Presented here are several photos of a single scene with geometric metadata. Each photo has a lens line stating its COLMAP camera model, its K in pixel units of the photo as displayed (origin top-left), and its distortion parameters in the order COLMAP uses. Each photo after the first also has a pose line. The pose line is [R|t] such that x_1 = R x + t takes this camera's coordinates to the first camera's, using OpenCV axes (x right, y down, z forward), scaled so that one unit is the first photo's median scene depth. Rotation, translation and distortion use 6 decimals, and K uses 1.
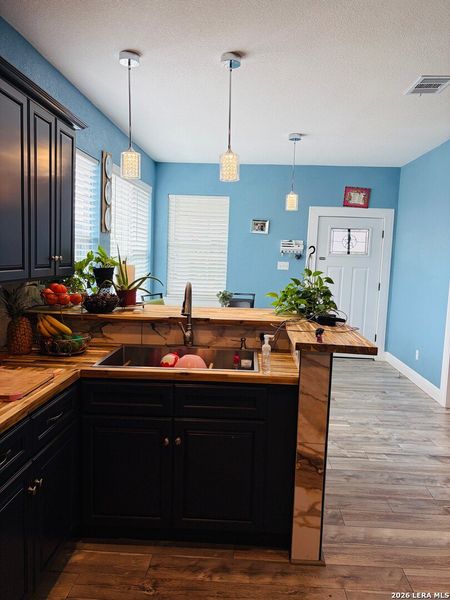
lens RADIAL K [[462.8, 0, 225.8], [0, 462.8, 302.6], [0, 0, 1]] dist [0.006662, 0.000265]
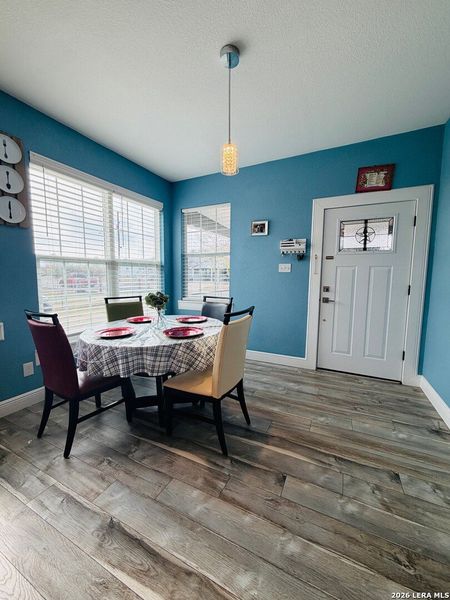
lens RADIAL K [[238.3, 0, 223.5], [0, 238.3, 297.4], [0, 0, 1]] dist [-0.002174, -0.000170]
pose [[0.916212, 0.013891, -0.400452, 0.208263], [-0.022362, 0.999614, -0.016487, -0.008648], [0.400069, 0.024061, 0.916169, 0.516544]]
